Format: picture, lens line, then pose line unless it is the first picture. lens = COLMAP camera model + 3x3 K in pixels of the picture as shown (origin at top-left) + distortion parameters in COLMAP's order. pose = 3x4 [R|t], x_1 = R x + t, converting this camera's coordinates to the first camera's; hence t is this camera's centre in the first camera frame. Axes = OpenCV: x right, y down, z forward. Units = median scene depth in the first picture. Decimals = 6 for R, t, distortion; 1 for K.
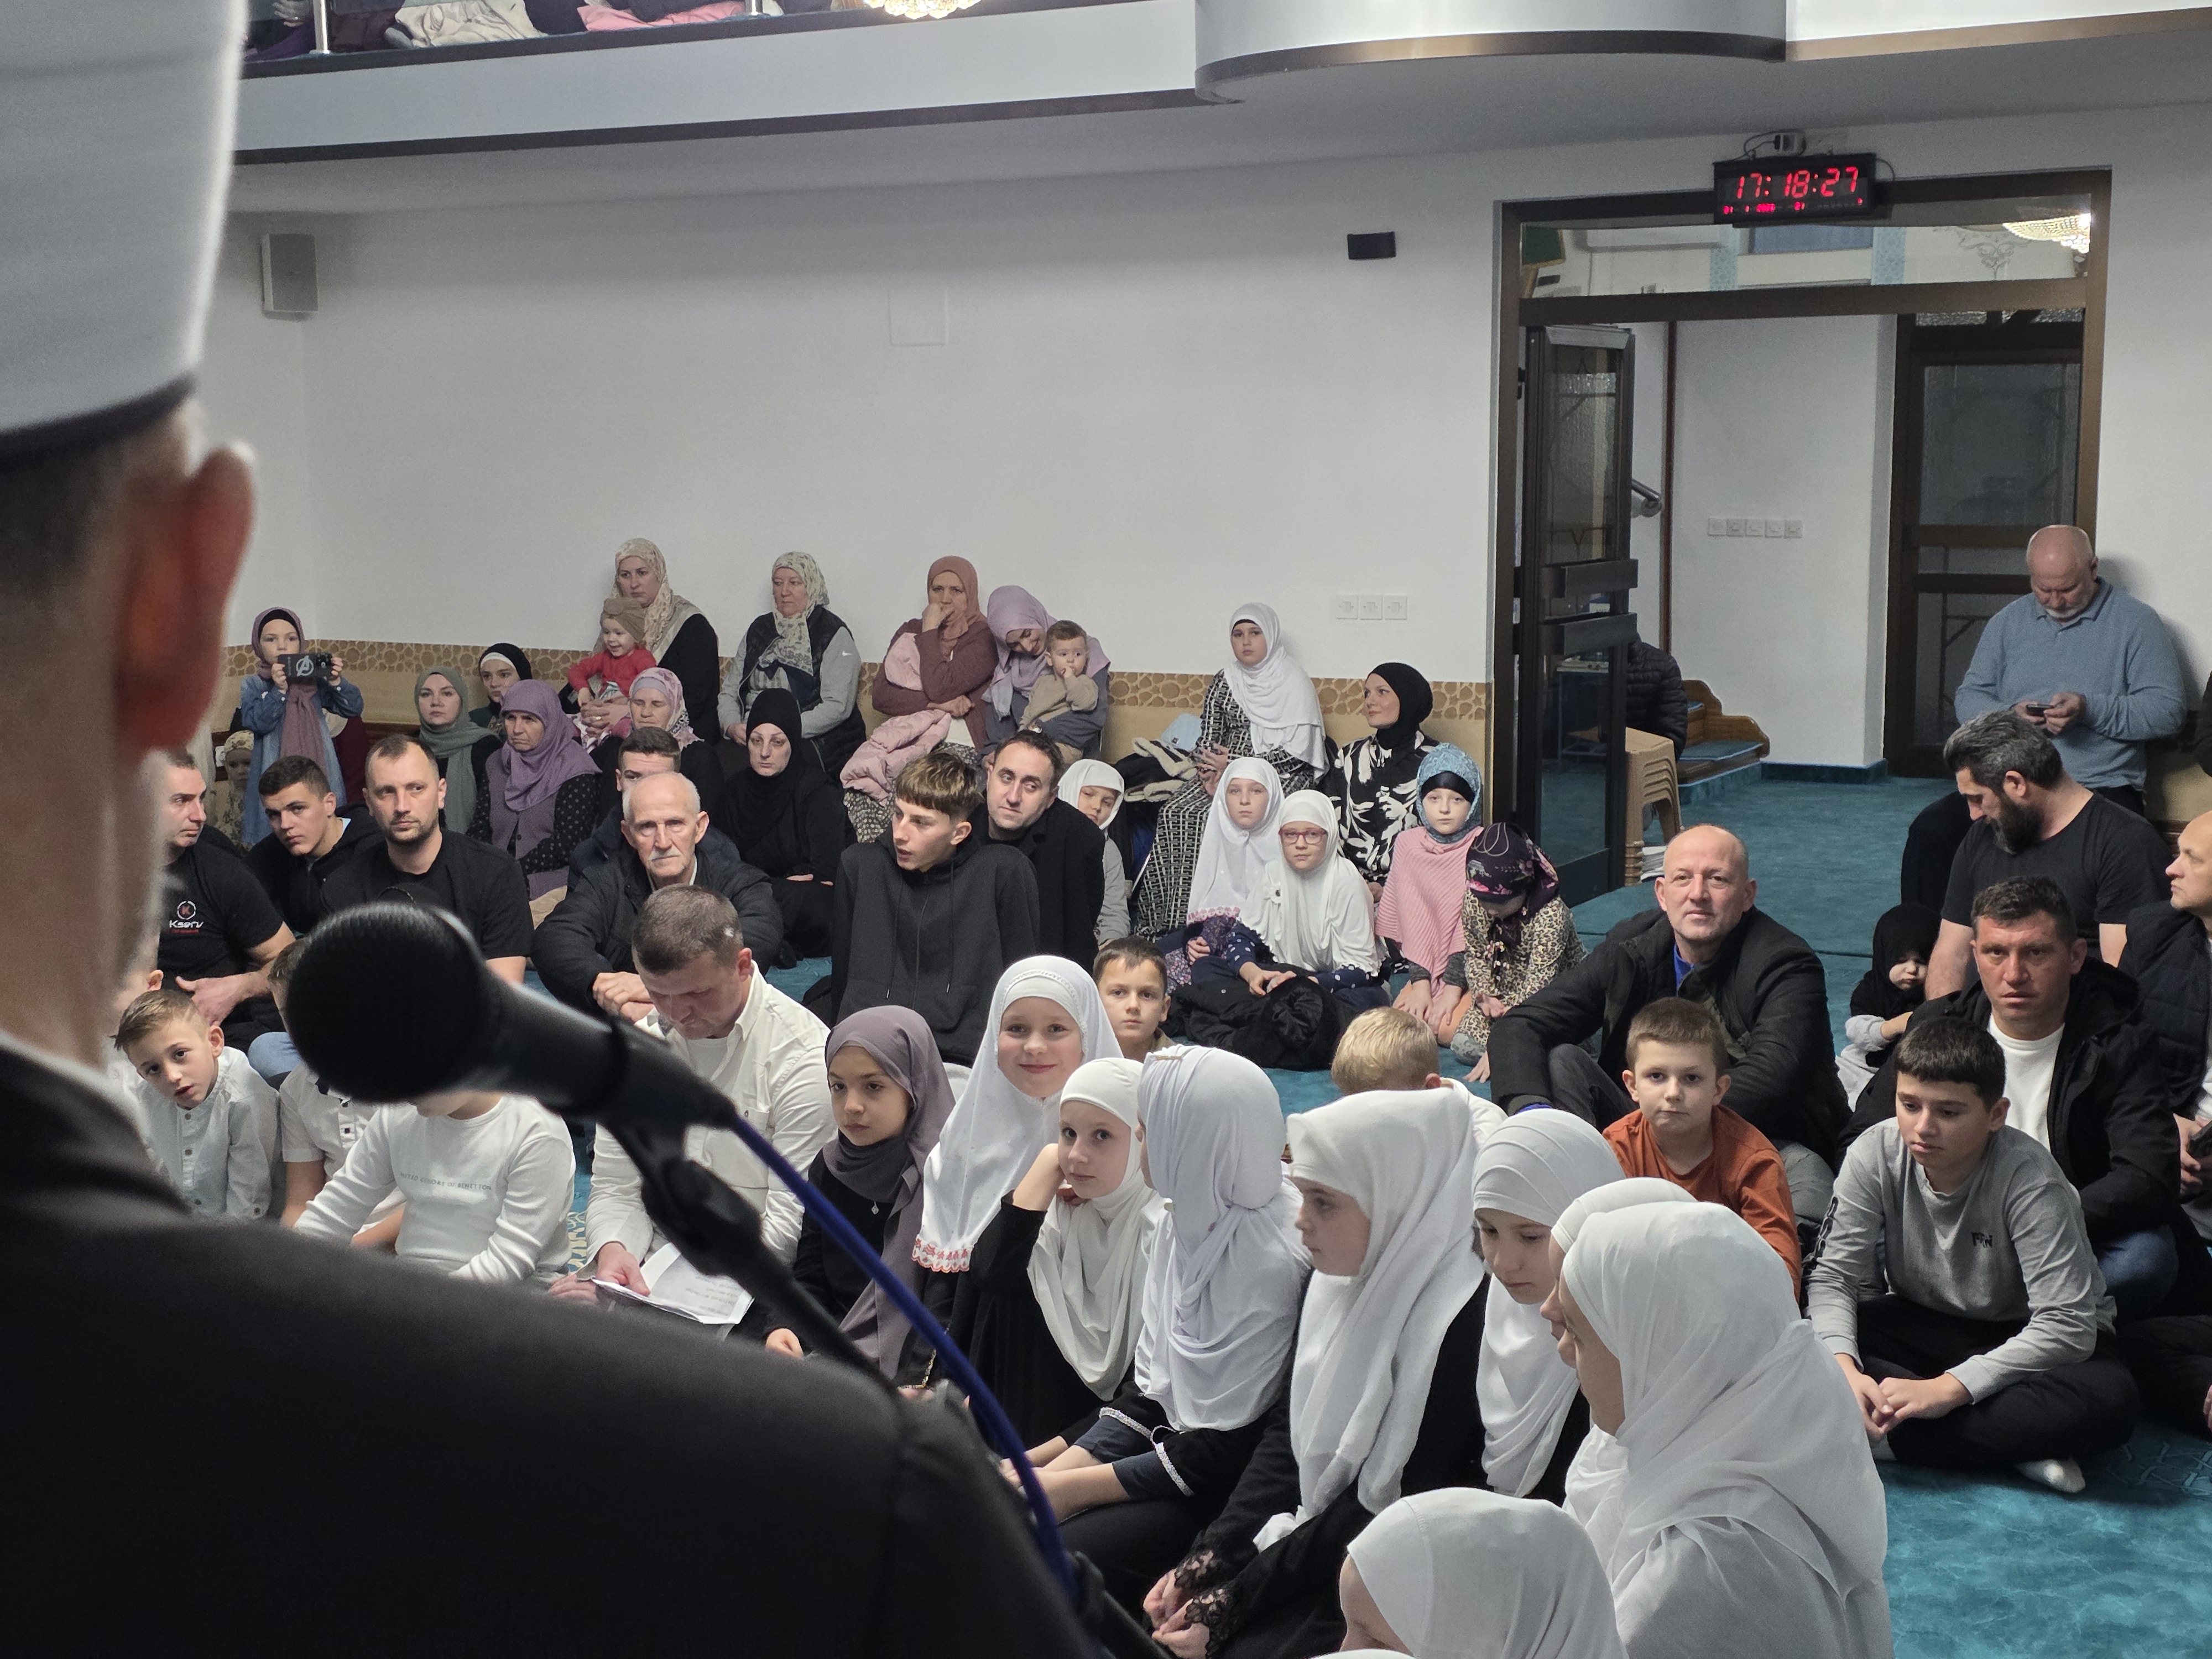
lens RADIAL K [[3125.0, 0, 1106.0], [0, 3125.0, 829.5], [0, 0, 1]] dist [0.284327, -0.907223]
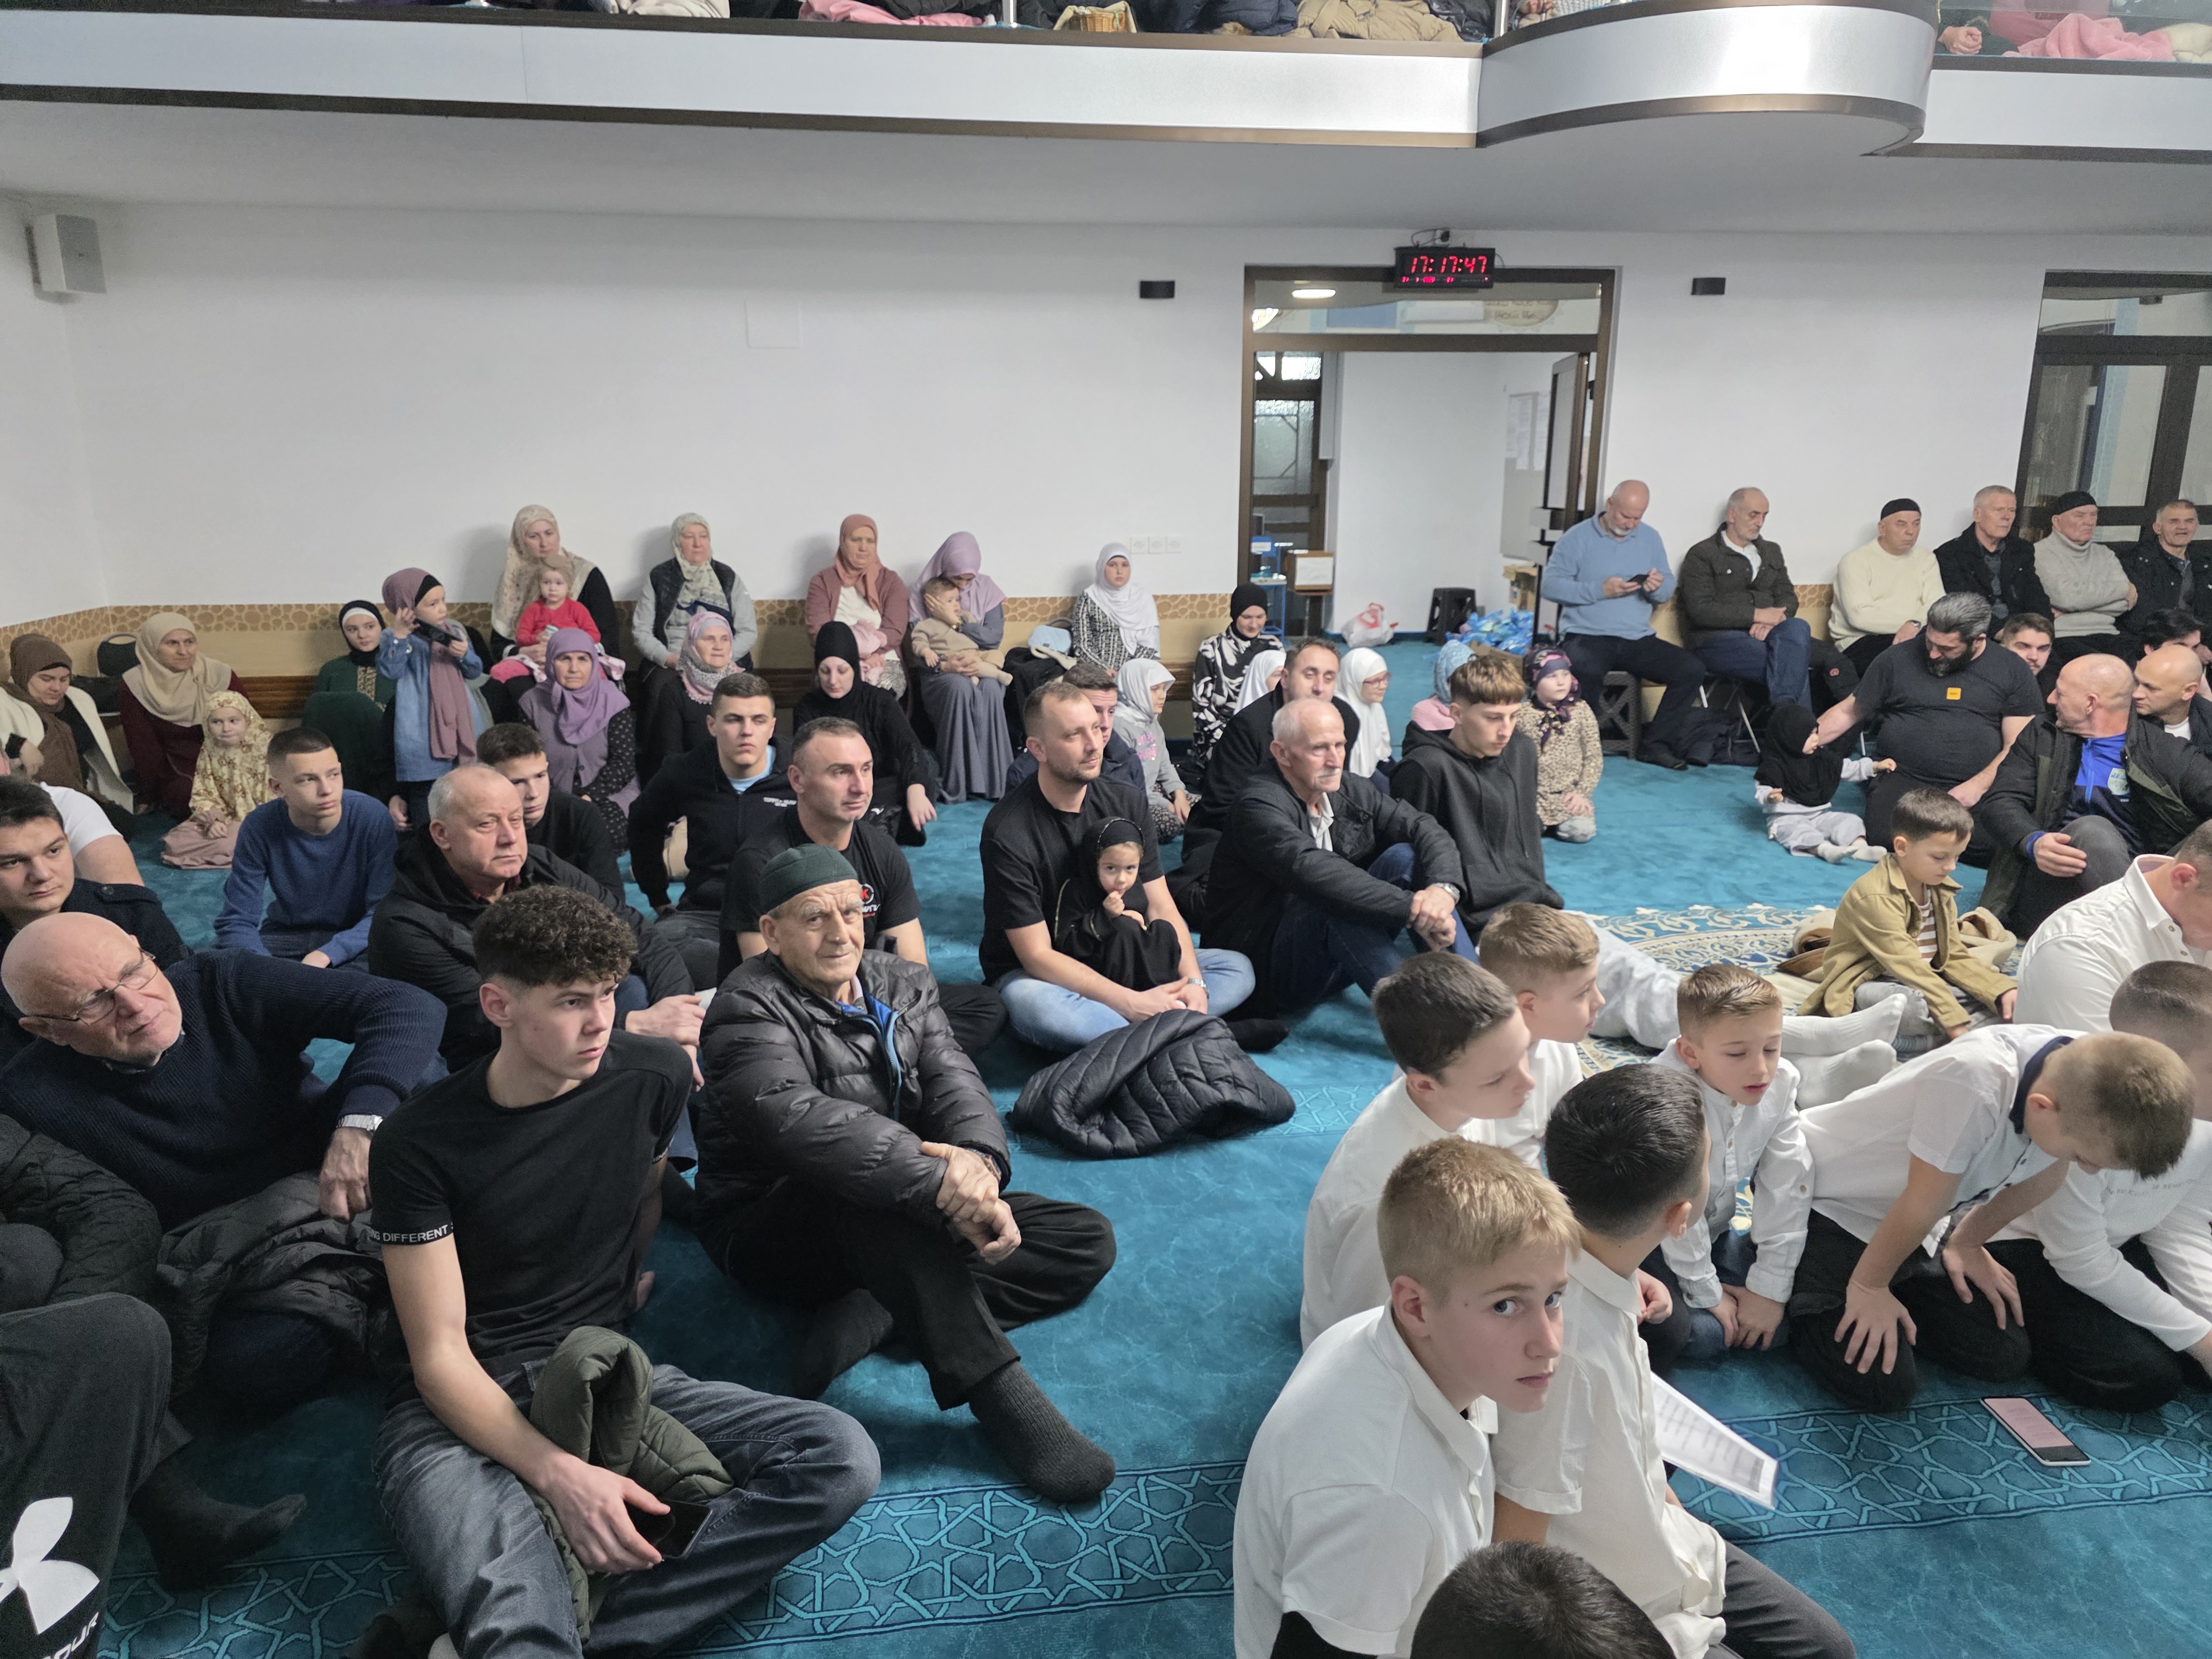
lens RADIAL K [[1545.4, 0, 1106.0], [0, 1545.4, 829.5], [0, 0, 1]] dist [0.035085, -0.001720]
pose [[0.787537, -0.137045, 0.600837, -0.398118], [0.073002, 0.988842, 0.129858, -0.036288], [-0.611929, -0.058405, 0.788754, 0.452012]]
